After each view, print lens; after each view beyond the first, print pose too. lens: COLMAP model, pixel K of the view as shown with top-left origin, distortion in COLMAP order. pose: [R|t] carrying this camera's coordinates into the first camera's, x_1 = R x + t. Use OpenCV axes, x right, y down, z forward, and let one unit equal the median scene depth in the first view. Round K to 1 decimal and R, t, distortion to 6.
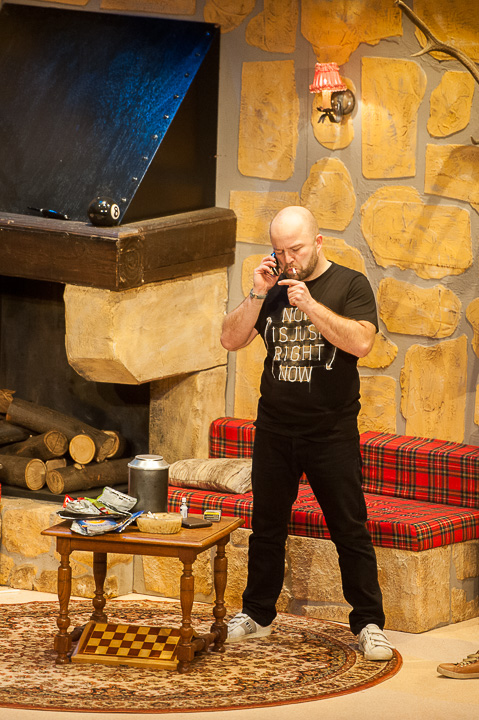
lens RADIAL K [[5358.2, 0, 252.5], [0, 5358.2, 383.5], [0, 0, 1]] dist [1.948809, 0.000000]
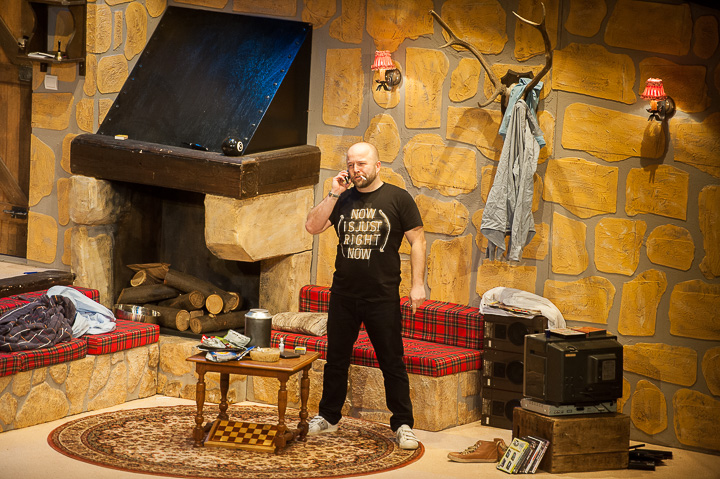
lens RADIAL K [[5358.2, 0, 331.9], [0, 5358.2, 225.0], [0, 0, 1]] dist [1.948809, 0.000000]
pose [[0.999713, 0.022213, 0.008976, -0.012833], [-0.022162, 0.999738, -0.005758, -0.001966], [-0.009102, 0.005557, 0.999943, -0.497186]]
